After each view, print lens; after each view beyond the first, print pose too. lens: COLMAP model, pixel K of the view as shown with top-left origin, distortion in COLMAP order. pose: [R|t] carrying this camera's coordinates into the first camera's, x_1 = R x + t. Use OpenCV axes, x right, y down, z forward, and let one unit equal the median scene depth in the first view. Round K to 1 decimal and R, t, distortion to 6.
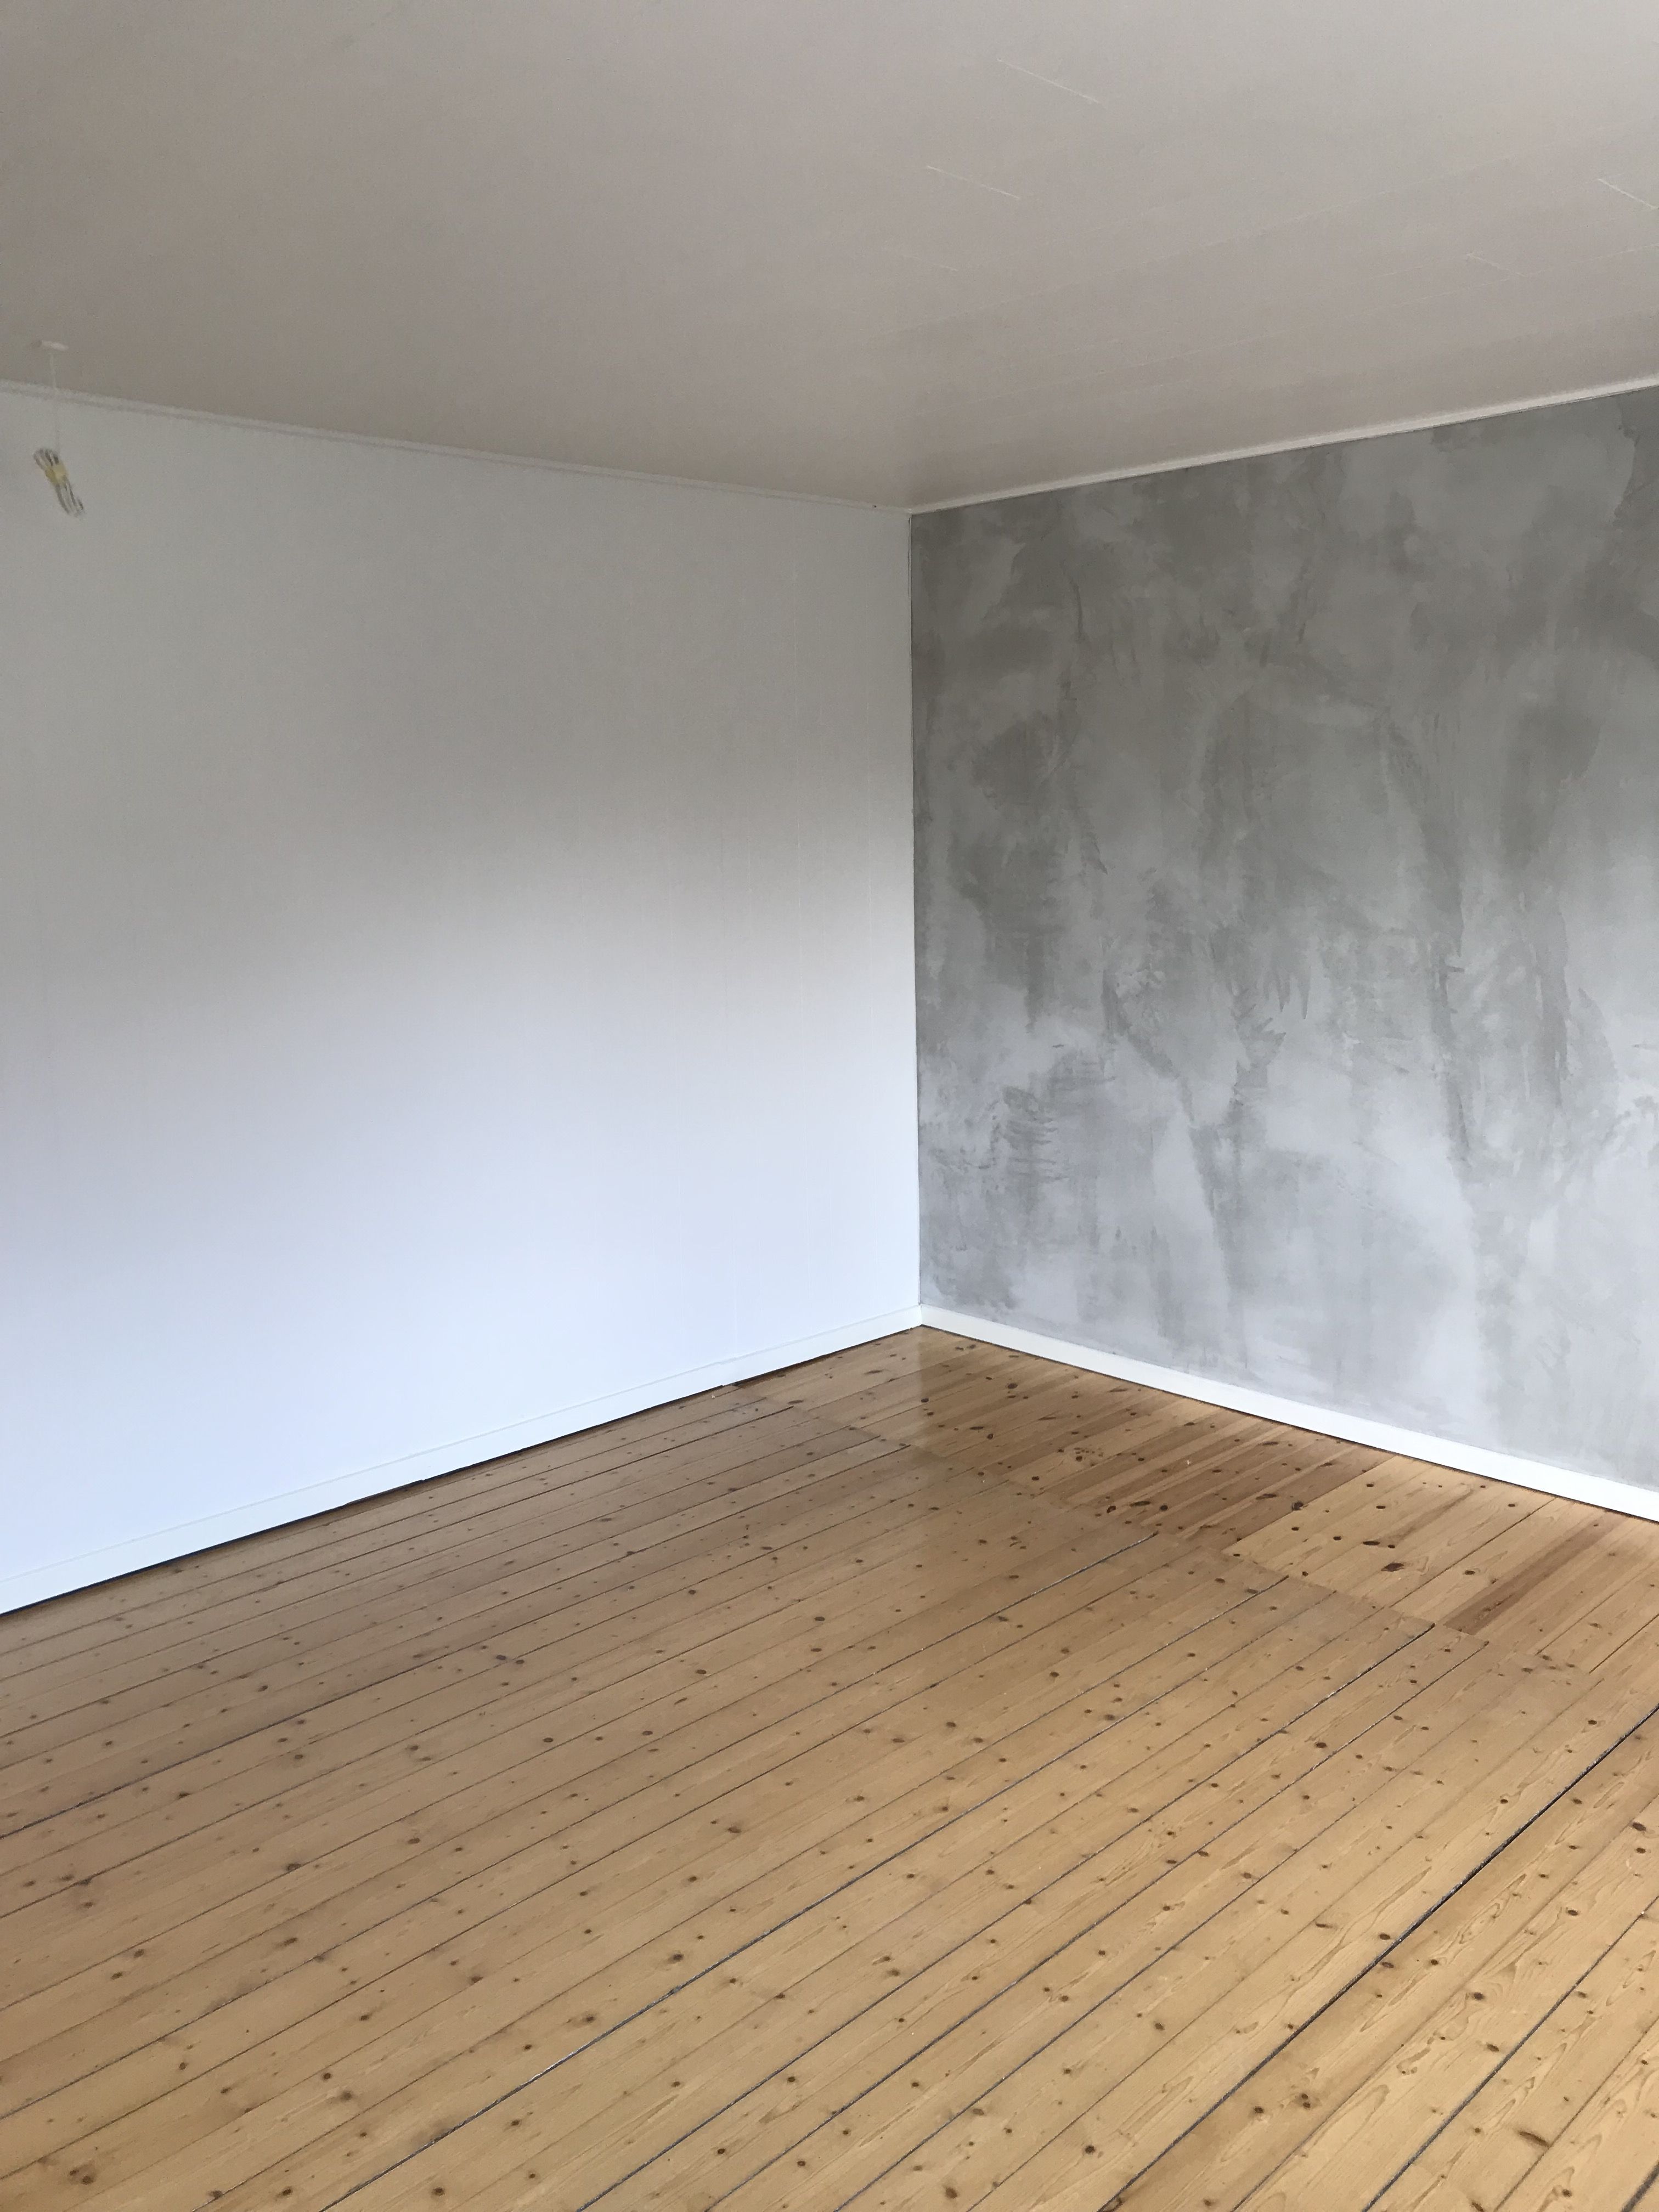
lens RADIAL K [[1814.0, 0, 829.5], [0, 1814.0, 1106.0], [0, 0, 1]] dist [0.028353, -0.009237]
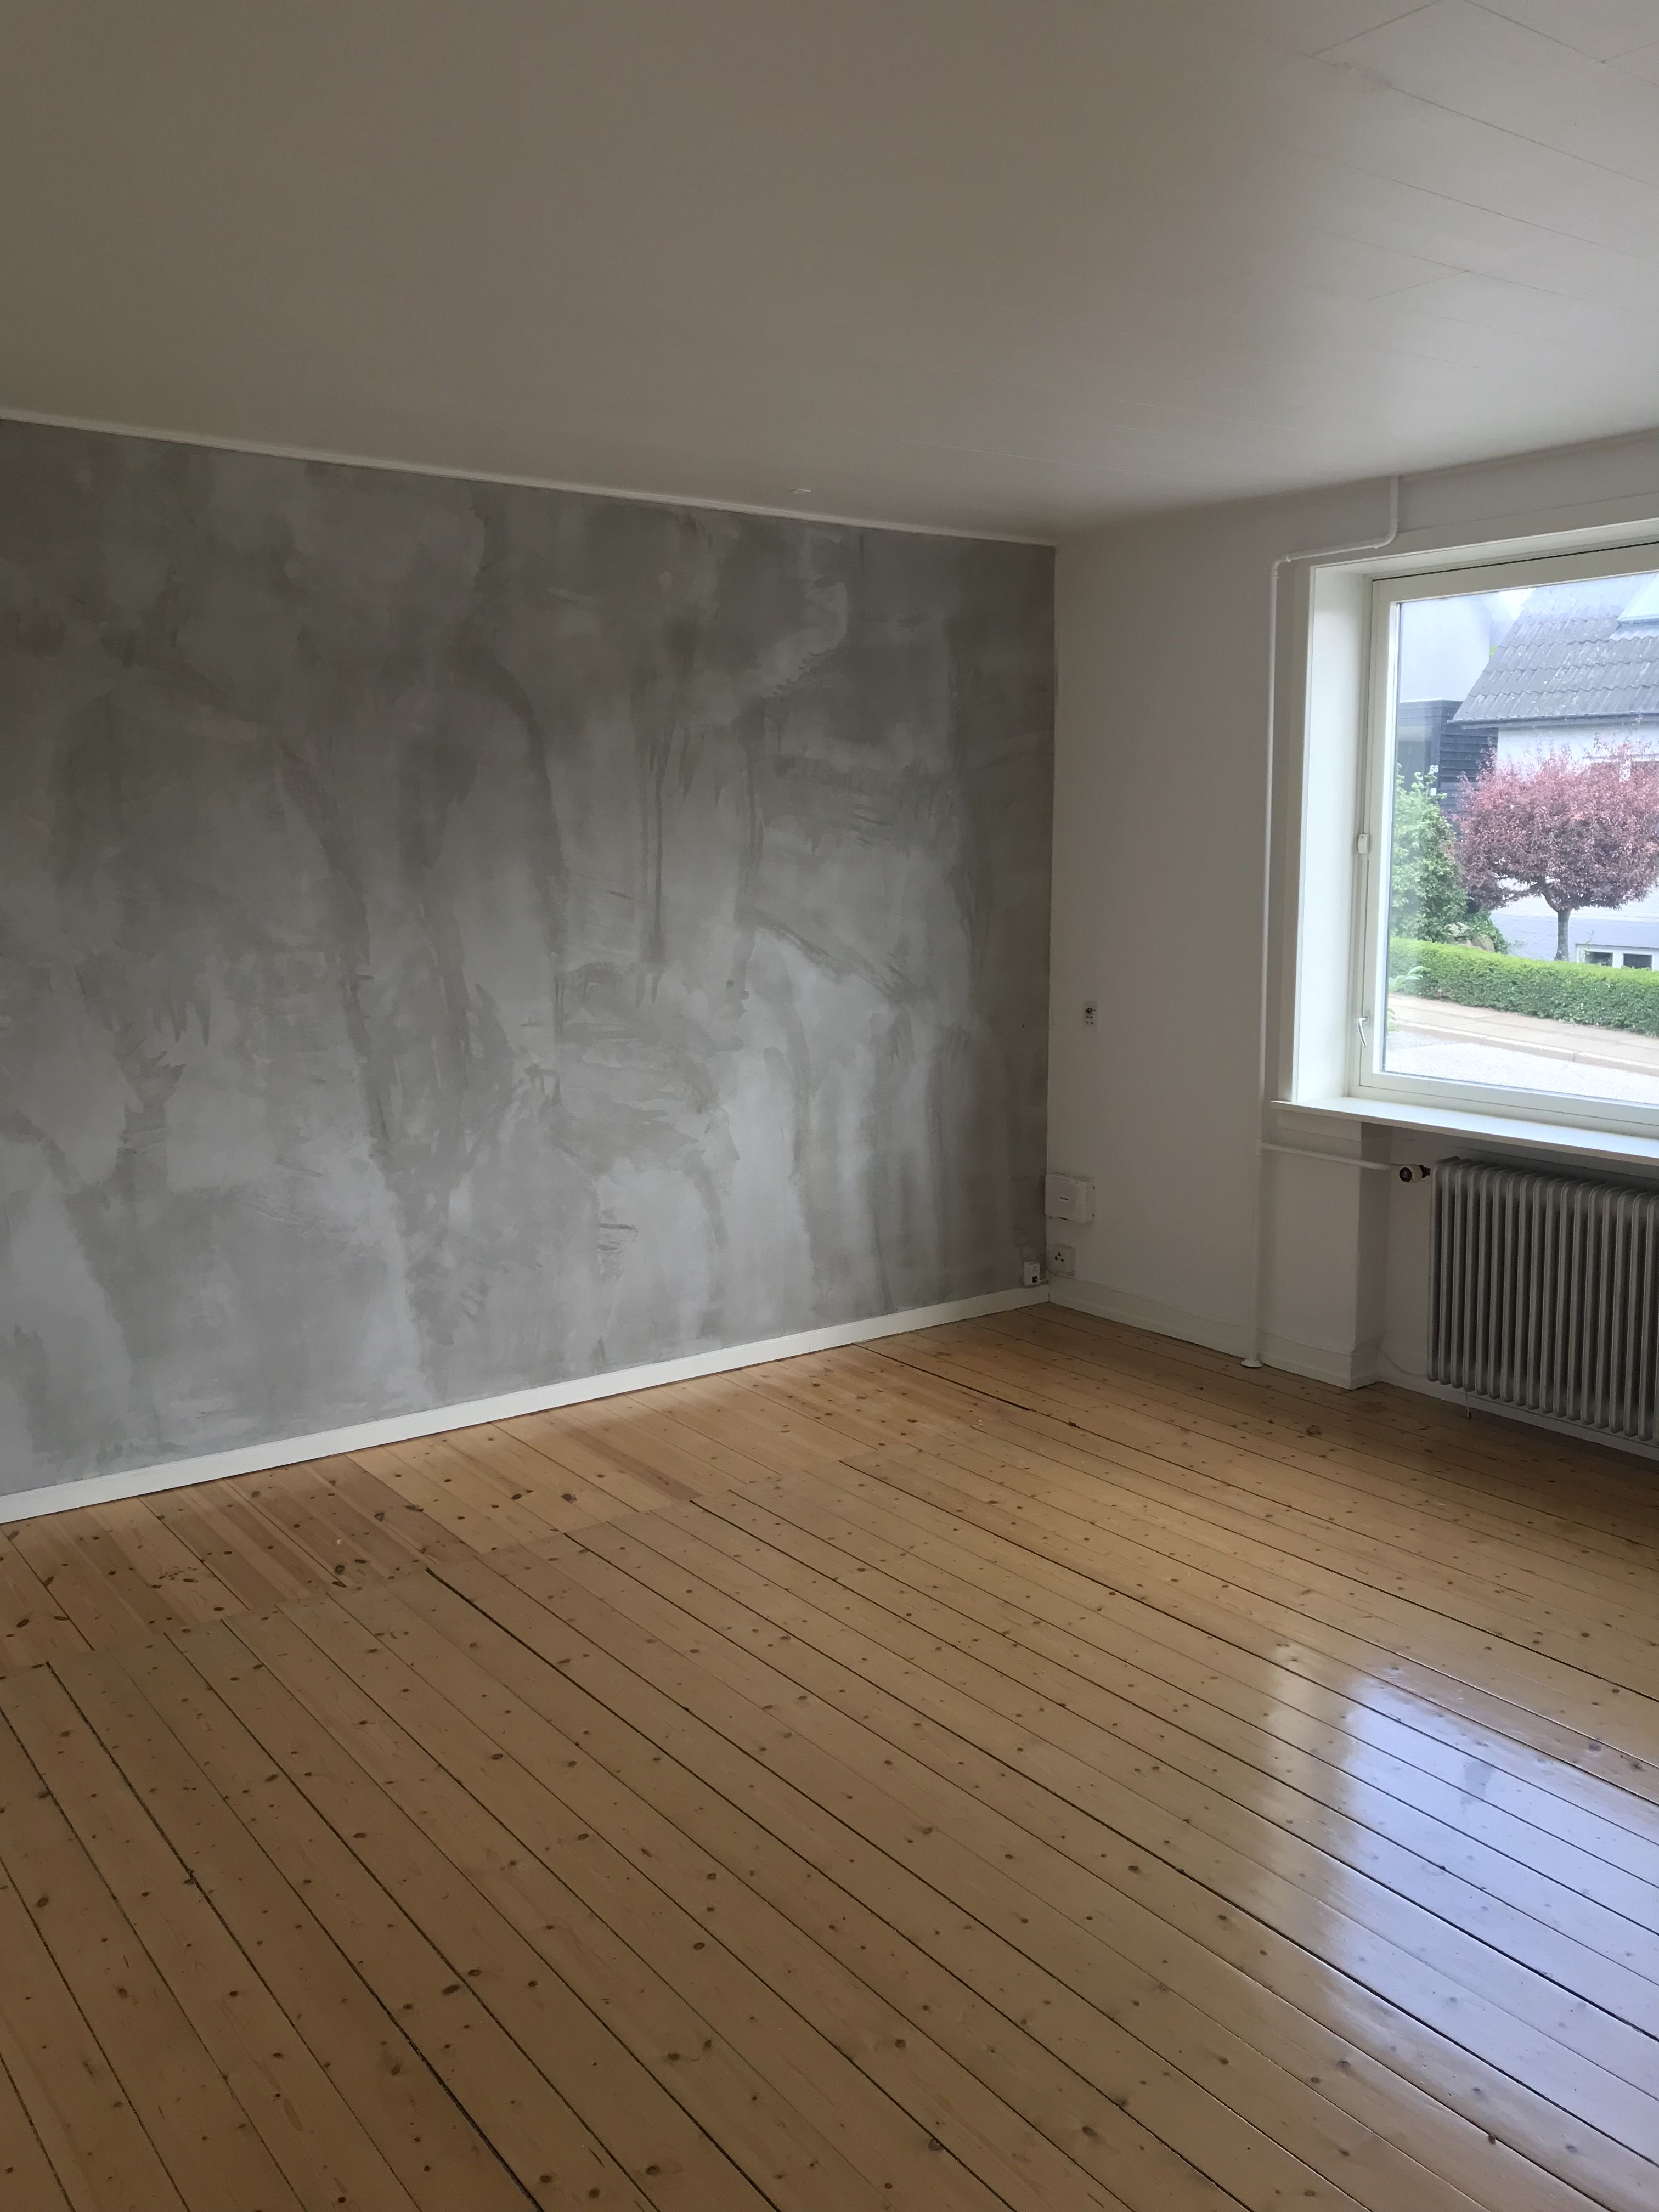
lens RADIAL K [[1814.0, 0, 829.5], [0, 1814.0, 1106.0], [0, 0, 1]] dist [0.028353, -0.009237]
pose [[0.140050, -0.130386, 0.981522, -0.666674], [0.163573, 0.980718, 0.106940, -0.069927], [-0.976540, 0.145573, 0.158677, 0.570990]]
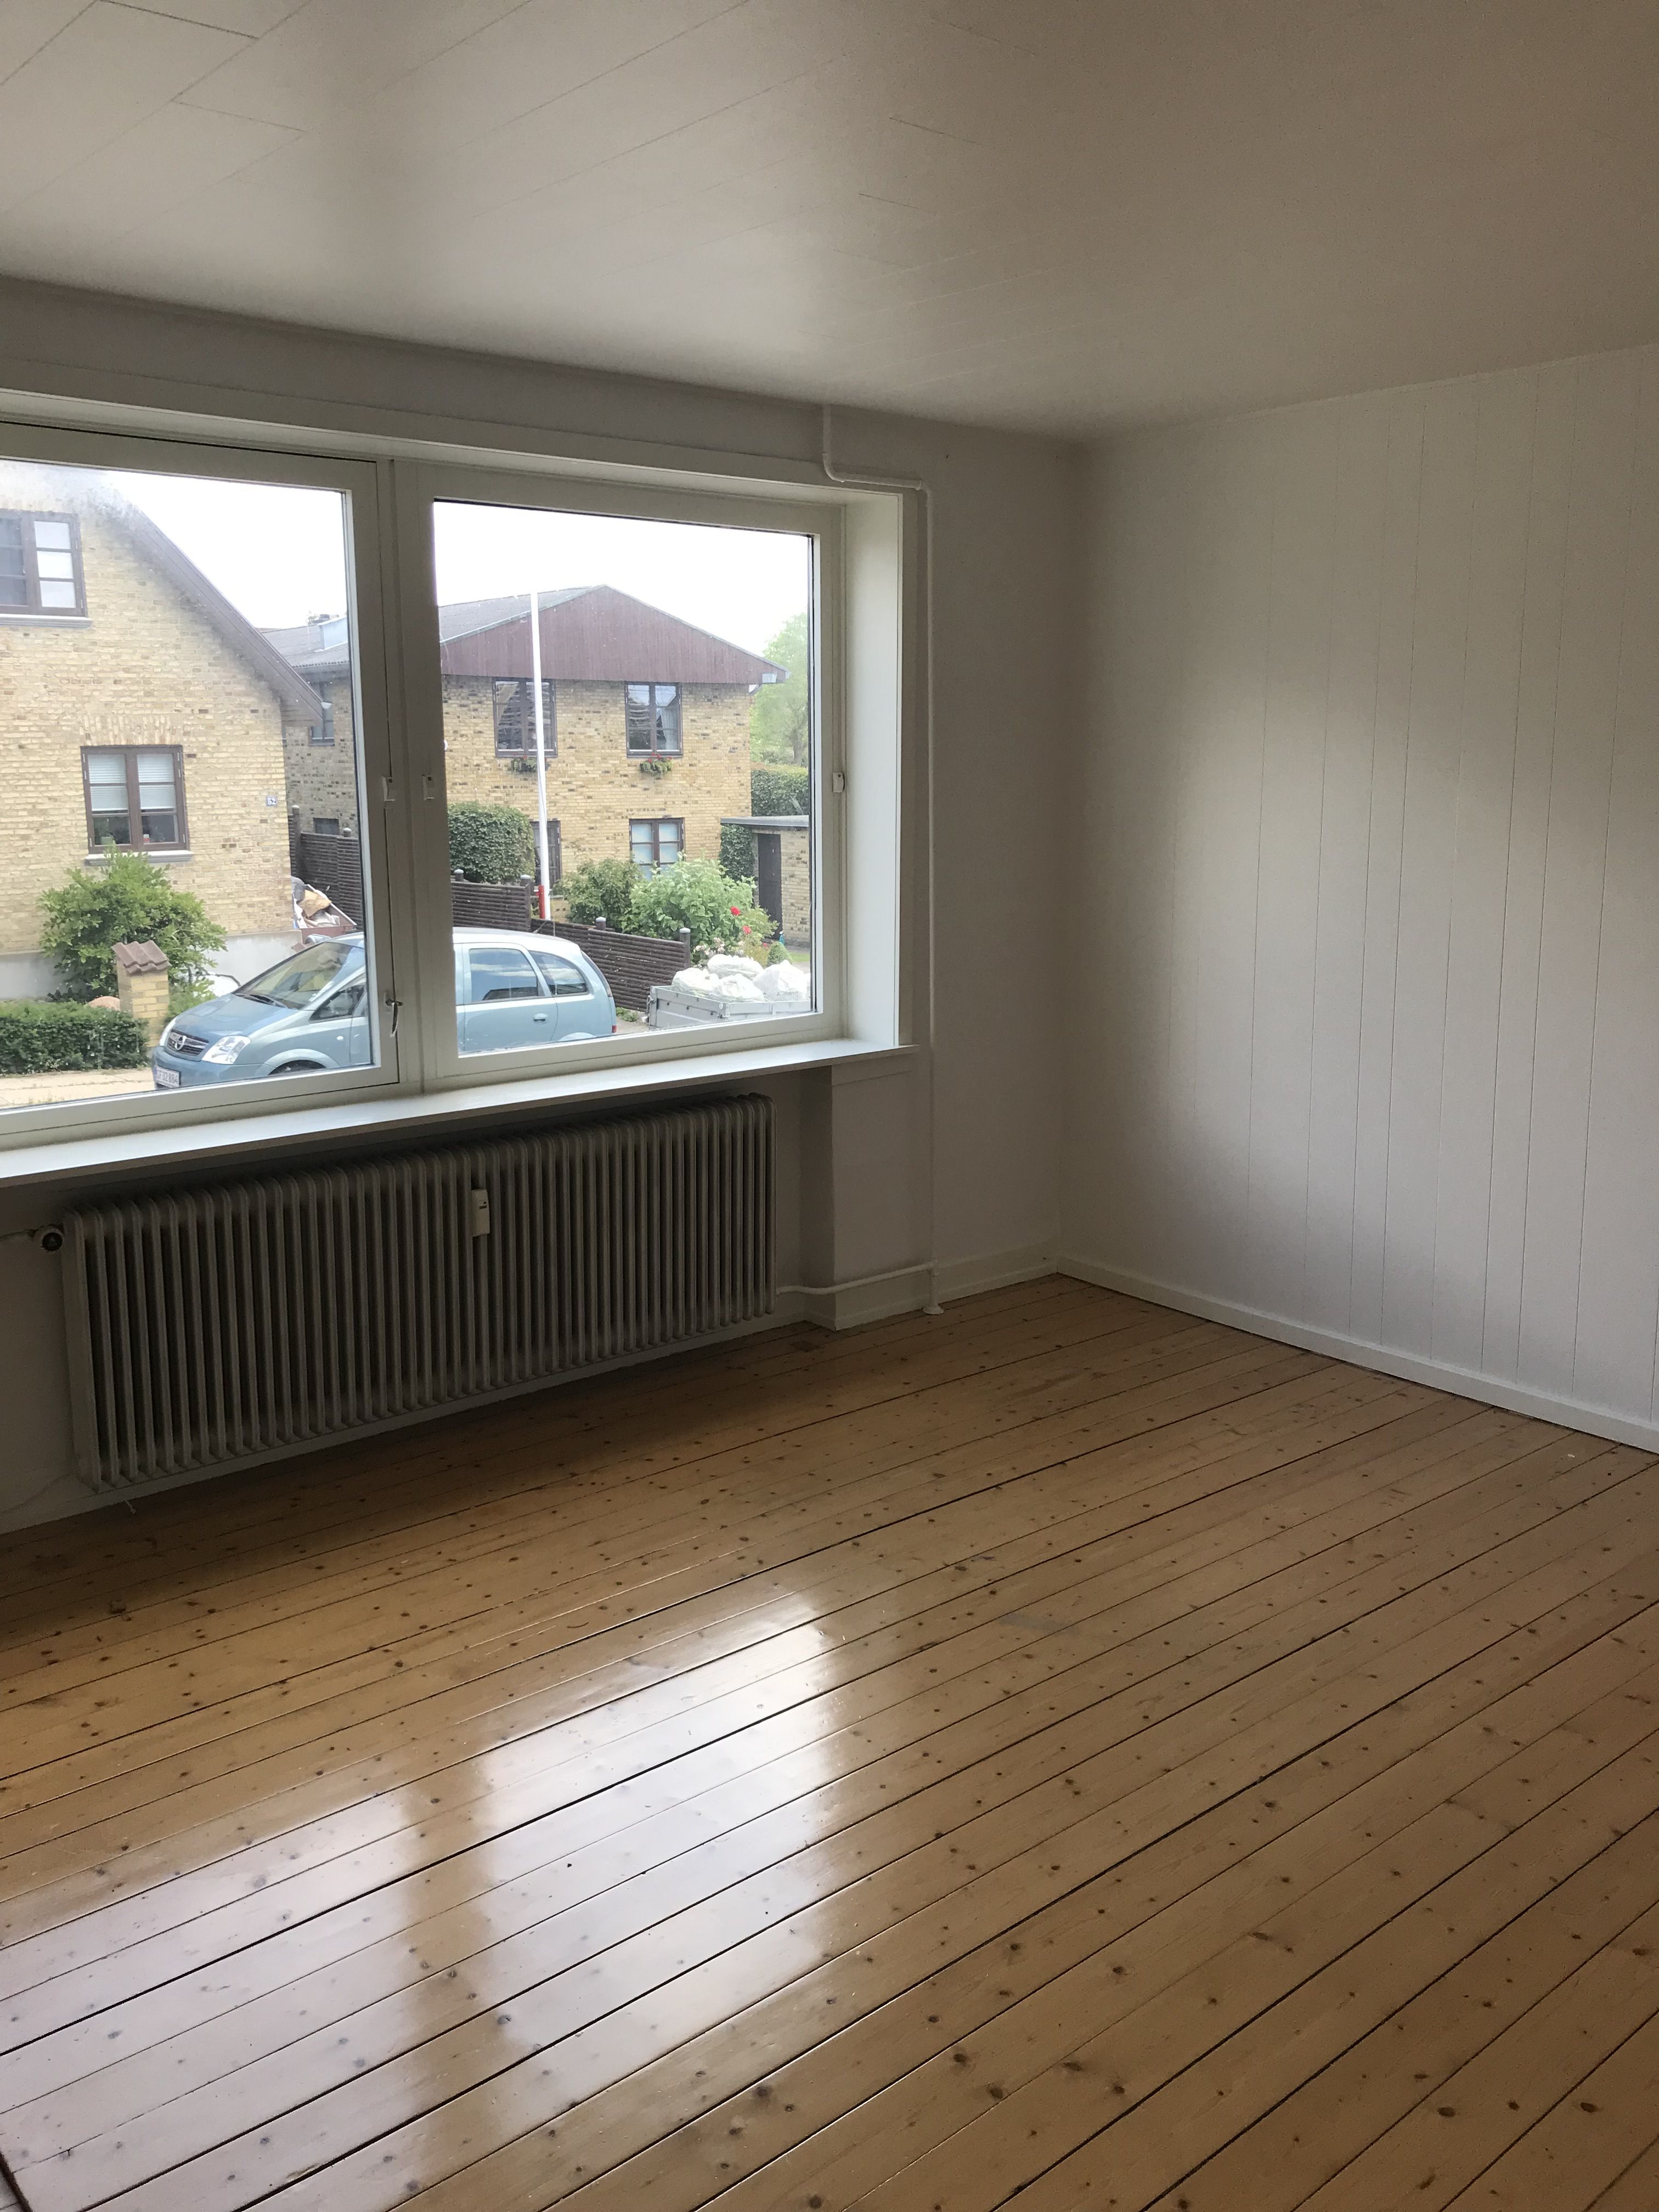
lens RADIAL K [[1814.0, 0, 829.5], [0, 1814.0, 1106.0], [0, 0, 1]] dist [0.028353, -0.009237]
pose [[-0.997267, 0.007842, 0.073470, 0.058779], [0.033106, 0.936378, 0.349428, -0.191893], [-0.066055, 0.350906, -0.934078, 1.147741]]
